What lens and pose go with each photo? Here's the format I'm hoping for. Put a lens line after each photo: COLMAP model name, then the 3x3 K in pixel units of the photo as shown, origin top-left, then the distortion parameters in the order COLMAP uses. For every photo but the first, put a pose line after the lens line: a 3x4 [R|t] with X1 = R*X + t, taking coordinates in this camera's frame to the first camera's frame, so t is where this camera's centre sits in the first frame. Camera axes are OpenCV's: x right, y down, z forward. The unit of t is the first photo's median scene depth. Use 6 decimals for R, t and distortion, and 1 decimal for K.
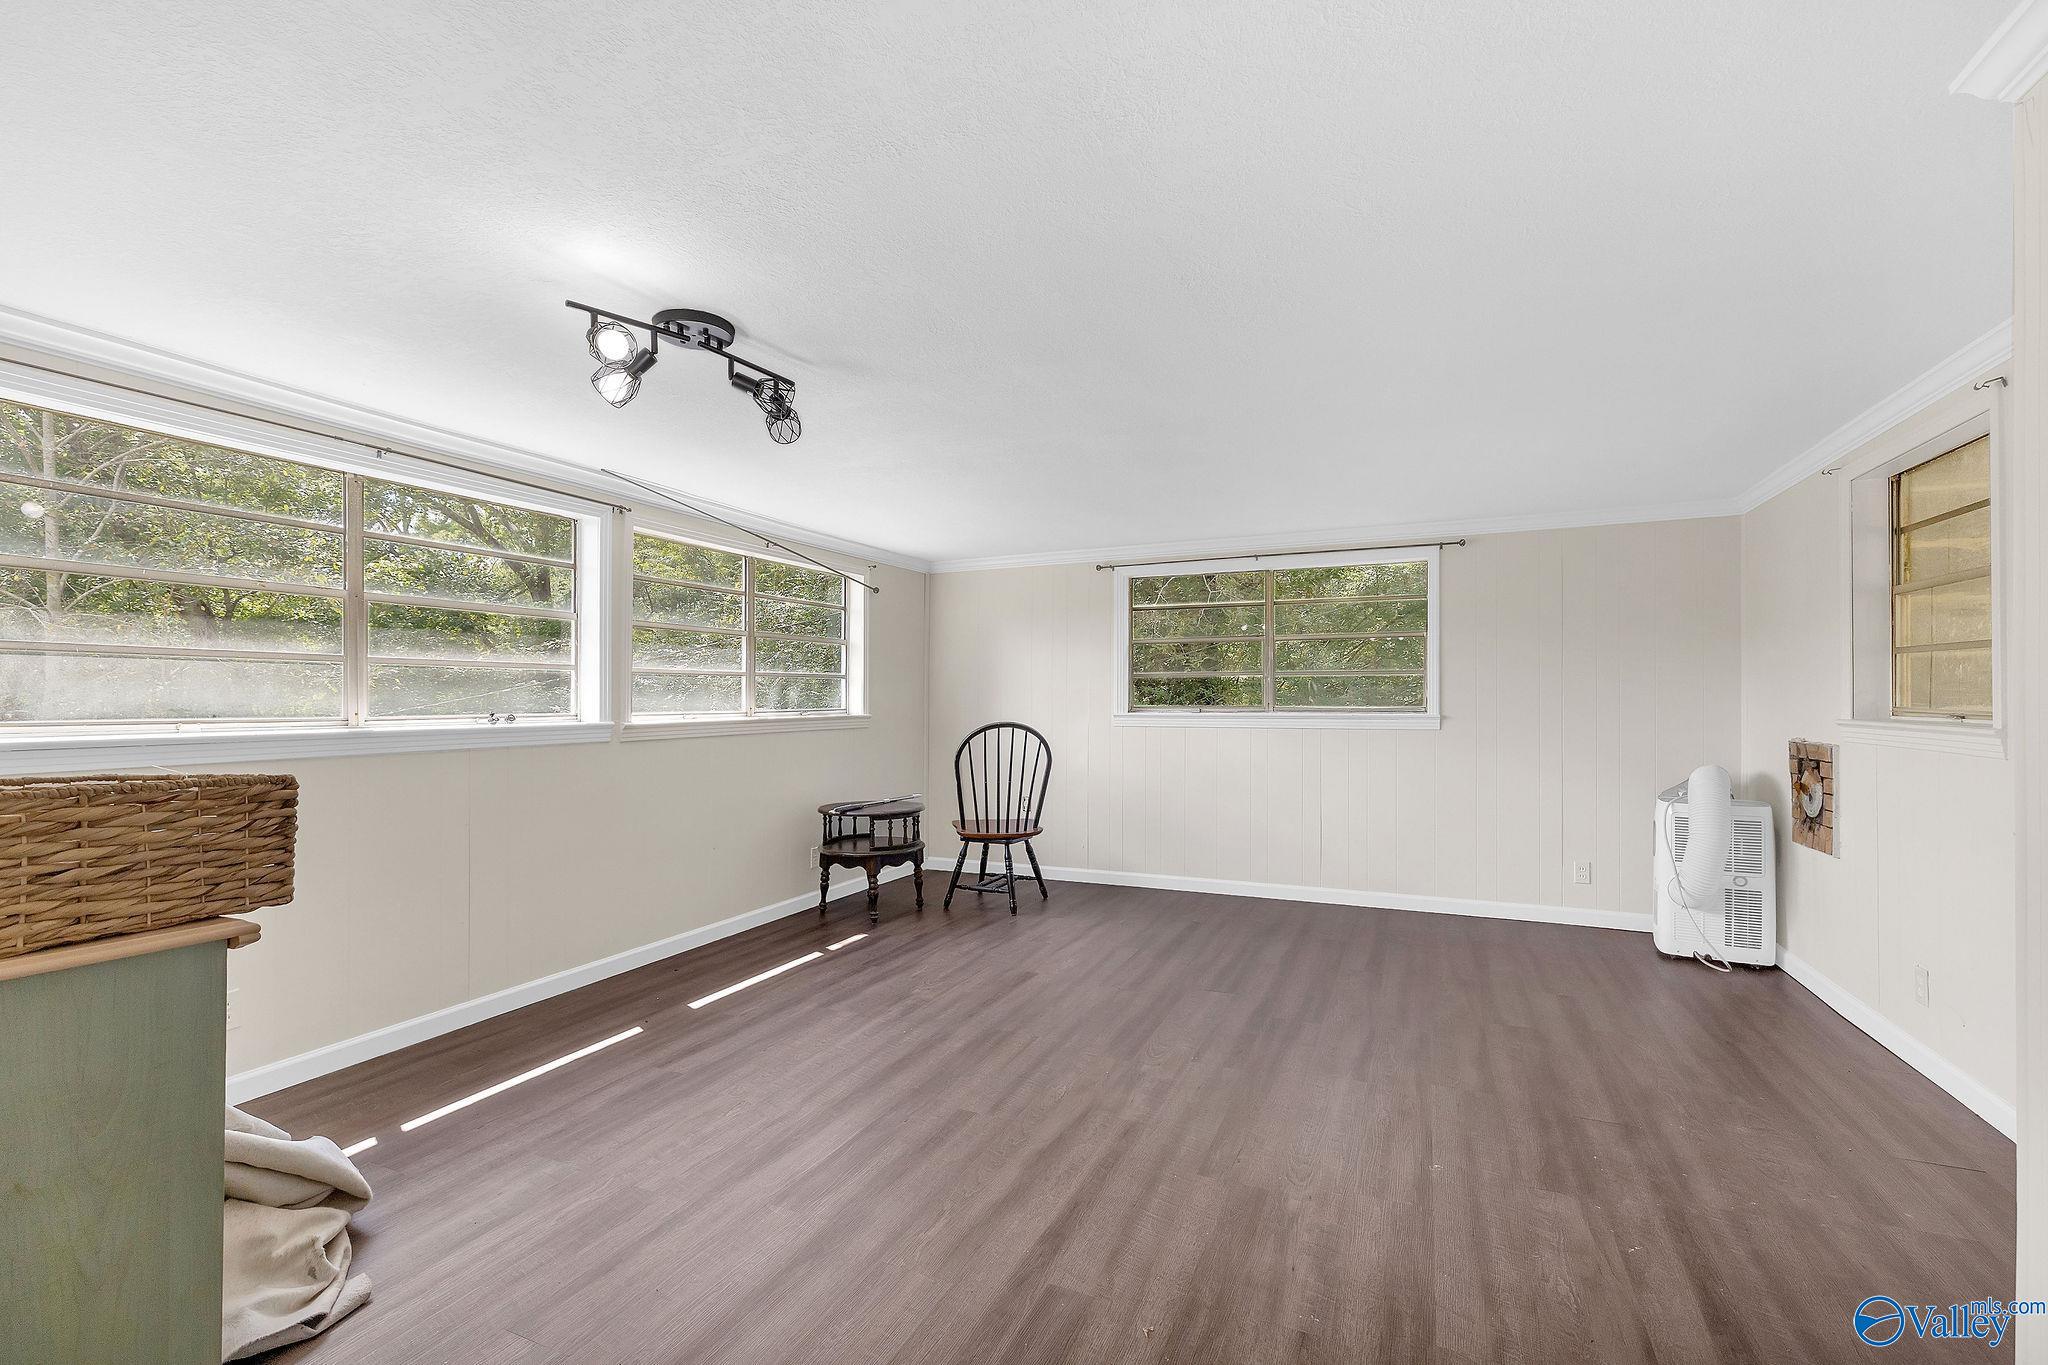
lens RADIAL K [[906.7, 0, 1024.0], [0, 906.7, 682.5], [0, 0, 1]] dist [-0.000007, -0.000042]
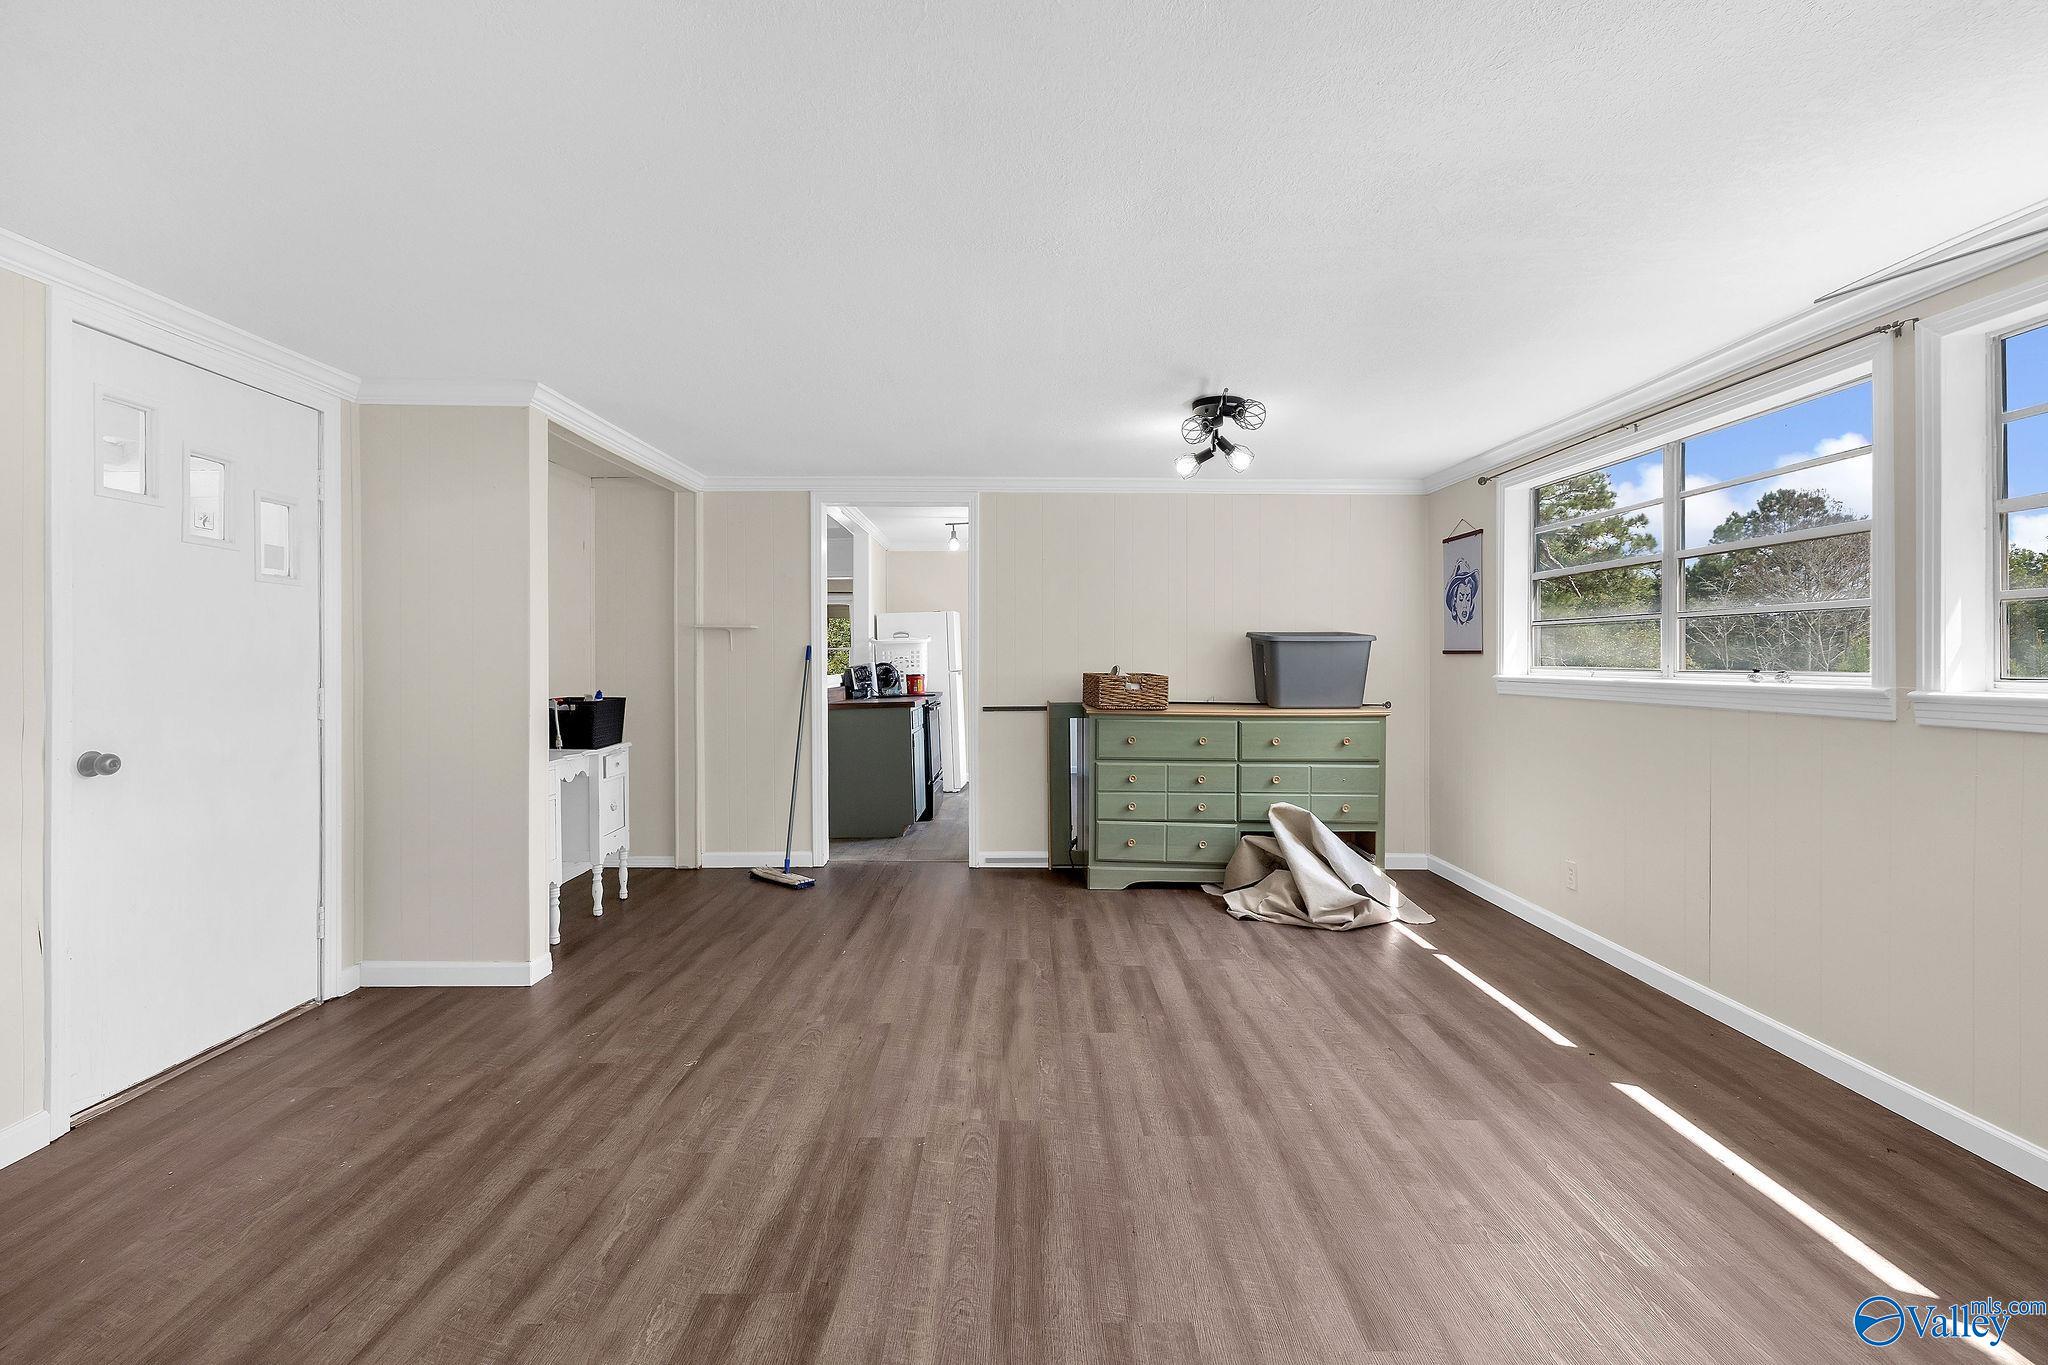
lens RADIAL K [[882.3, 0, 1022.8], [0, 882.3, 654.9], [0, 0, 1]] dist [-0.000984, -0.000180]
pose [[-0.912690, 0.002477, -0.408645, 0.436259], [0.011486, 0.999742, -0.019593, 0.036331], [0.408491, -0.022576, -0.912483, 1.828974]]
